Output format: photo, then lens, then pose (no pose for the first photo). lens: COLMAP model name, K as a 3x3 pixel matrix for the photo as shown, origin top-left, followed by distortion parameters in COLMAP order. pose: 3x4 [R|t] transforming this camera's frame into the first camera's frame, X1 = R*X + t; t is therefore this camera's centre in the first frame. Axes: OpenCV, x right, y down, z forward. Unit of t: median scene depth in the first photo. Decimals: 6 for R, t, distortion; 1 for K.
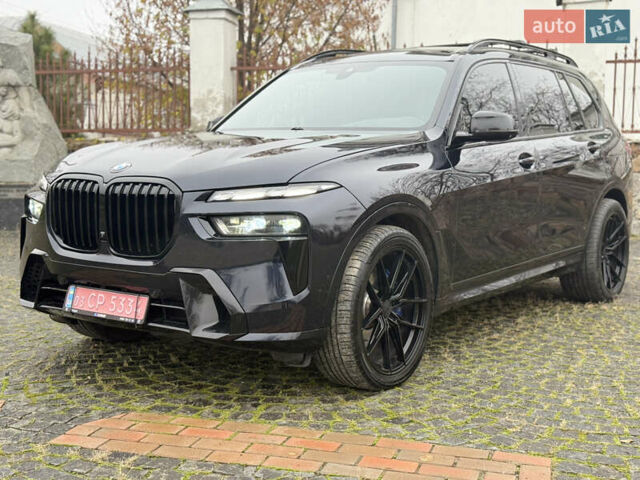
lens RADIAL K [[901.1, 0, 320.0], [0, 901.1, 240.0], [0, 0, 1]] dist [0.152732, -0.125417]
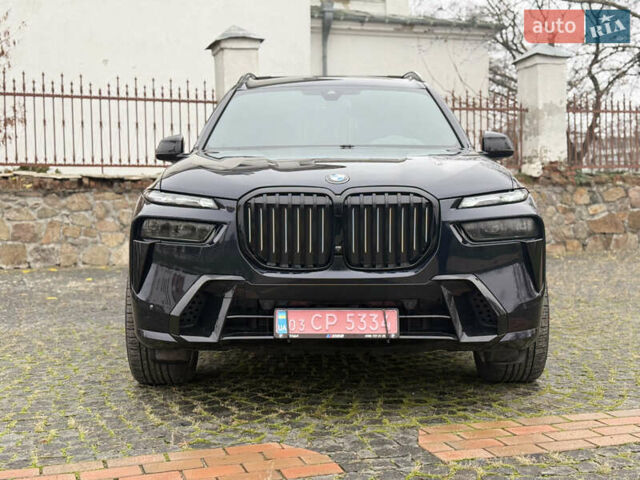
lens RADIAL K [[901.1, 0, 320.0], [0, 901.1, 240.0], [0, 0, 1]] dist [0.152732, -0.125417]
pose [[0.813408, -0.044577, 0.579984, -0.810530], [0.073476, 0.996947, -0.026423, 0.007946], [-0.577035, 0.064108, 0.814199, 0.255017]]
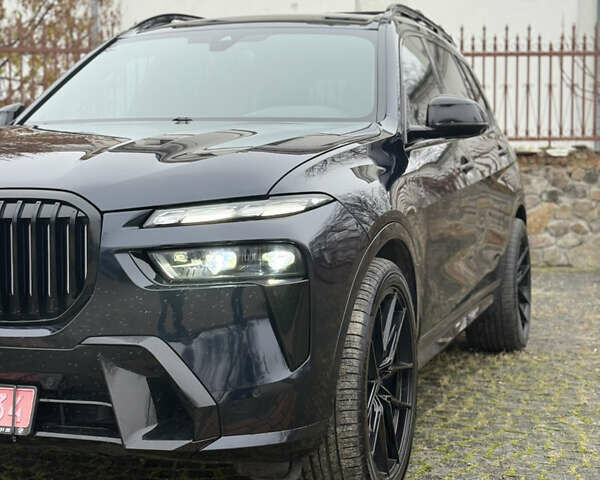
lens RADIAL K [[1122.1, 0, 300.0], [0, 1122.1, 240.0], [0, 0, 1]] dist [0.173249, -0.098321]
pose [[0.956287, -0.026874, 0.291193, -0.237416], [0.037337, 0.998839, -0.030432, -0.006069], [-0.290037, 0.039974, 0.956180, 0.223783]]
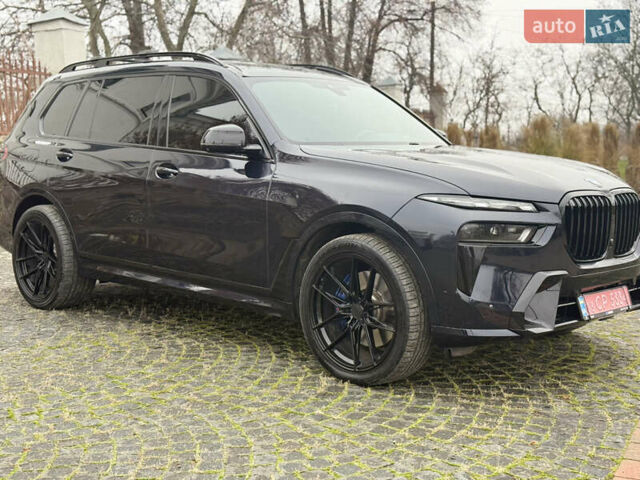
lens RADIAL K [[901.1, 0, 320.0], [0, 901.1, 240.0], [0, 0, 1]] dist [0.152732, -0.125417]
pose [[0.146752, -0.112961, 0.982702, -1.449917], [0.101112, 0.989967, 0.098697, -0.160988], [-0.983992, 0.084879, 0.156702, 1.203850]]
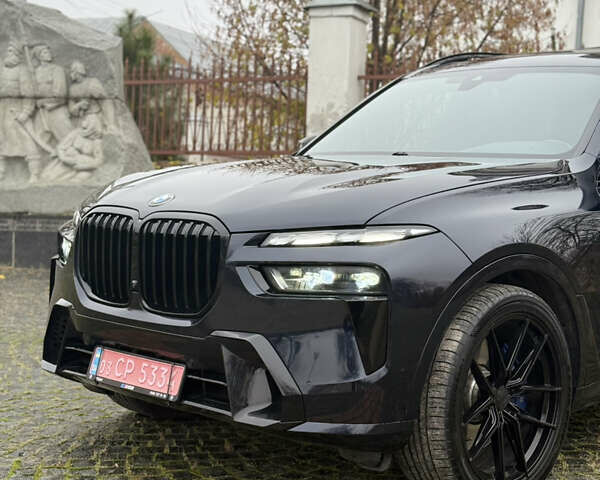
lens RADIAL K [[1122.1, 0, 300.0], [0, 1122.1, 240.0], [0, 0, 1]] dist [0.173249, -0.098321]
pose [[0.986256, 0.029157, -0.162632, 0.061773], [-0.036319, 0.998489, -0.041241, -0.009248], [0.161183, 0.046581, 0.985825, 0.057846]]
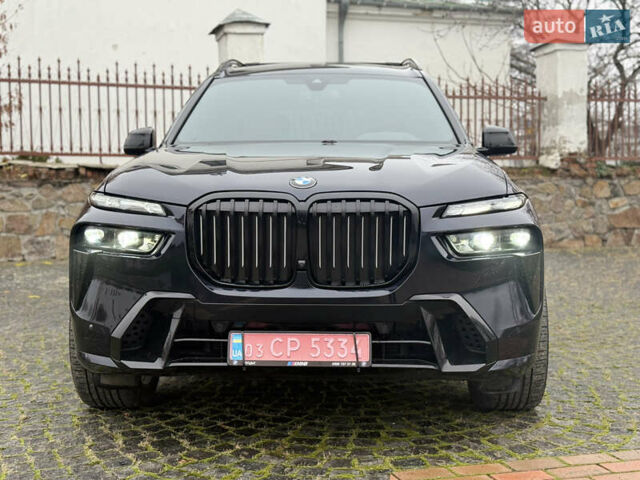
lens RADIAL K [[901.1, 0, 320.0], [0, 901.1, 240.0], [0, 0, 1]] dist [0.152732, -0.125417]
pose [[0.827814, -0.046342, 0.559085, -0.690864], [0.064818, 0.997809, -0.013267, -0.015958], [-0.557245, 0.047221, 0.829004, 0.323469]]
